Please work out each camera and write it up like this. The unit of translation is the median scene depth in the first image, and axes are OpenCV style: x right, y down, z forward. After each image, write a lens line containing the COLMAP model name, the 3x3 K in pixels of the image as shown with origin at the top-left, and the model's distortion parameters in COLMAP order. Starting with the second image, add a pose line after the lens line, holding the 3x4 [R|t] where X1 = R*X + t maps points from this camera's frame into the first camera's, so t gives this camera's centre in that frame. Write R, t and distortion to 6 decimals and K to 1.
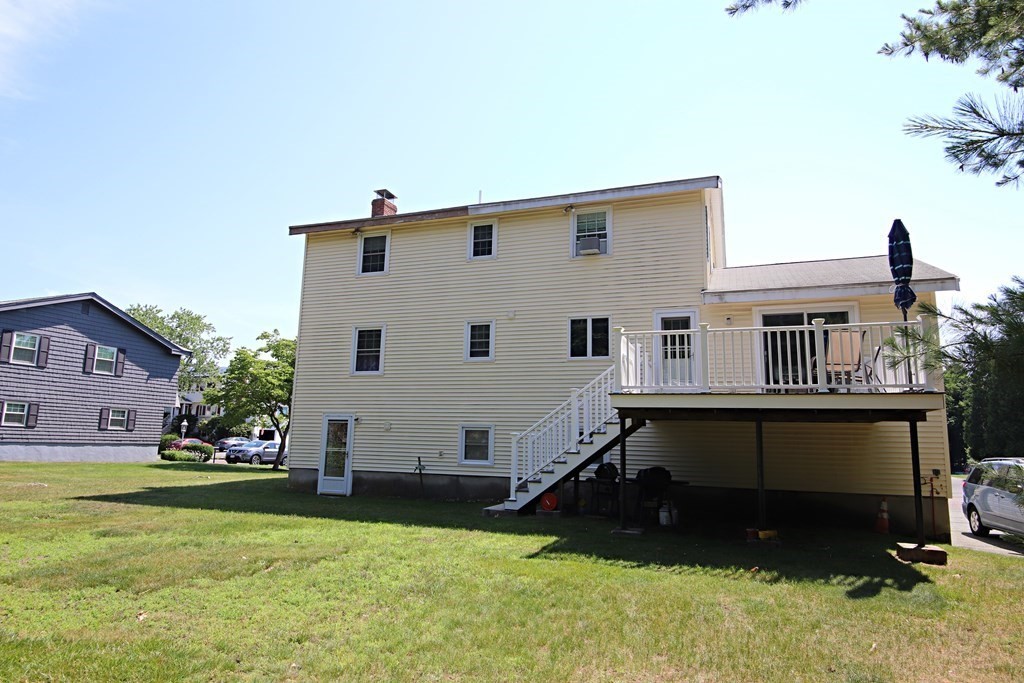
lens RADIAL K [[622.3, 0, 506.0], [0, 622.3, 336.7], [0, 0, 1]] dist [0.031687, -0.040010]
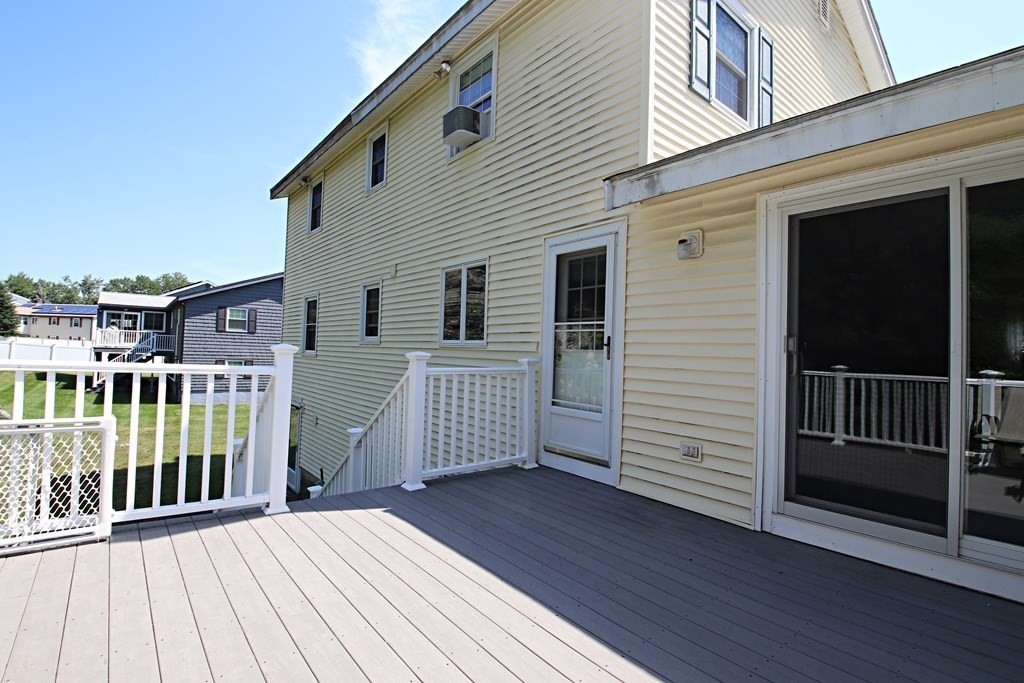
lens RADIAL K [[481.6, 0, 506.7], [0, 481.6, 341.2], [0, 0, 1]] dist [-0.009588, -0.006718]
pose [[0.857579, -0.004646, -0.514332, 0.438791], [0.070893, 0.991483, 0.109248, -0.011178], [0.509444, -0.130151, 0.850604, 0.773111]]
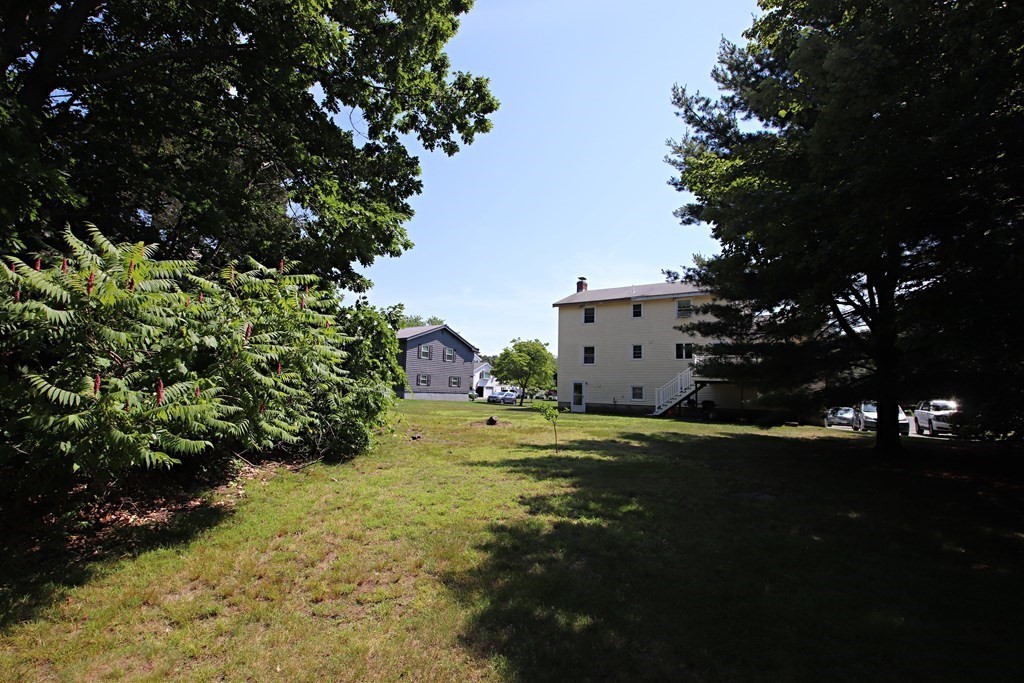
lens RADIAL K [[481.6, 0, 504.0], [0, 481.6, 341.0], [0, 0, 1]] dist [-0.009588, -0.006718]
pose [[0.977280, -0.018659, -0.211127, -0.193795], [0.030565, 0.998112, 0.053270, -0.194079], [0.209735, -0.058513, 0.976006, -1.235855]]
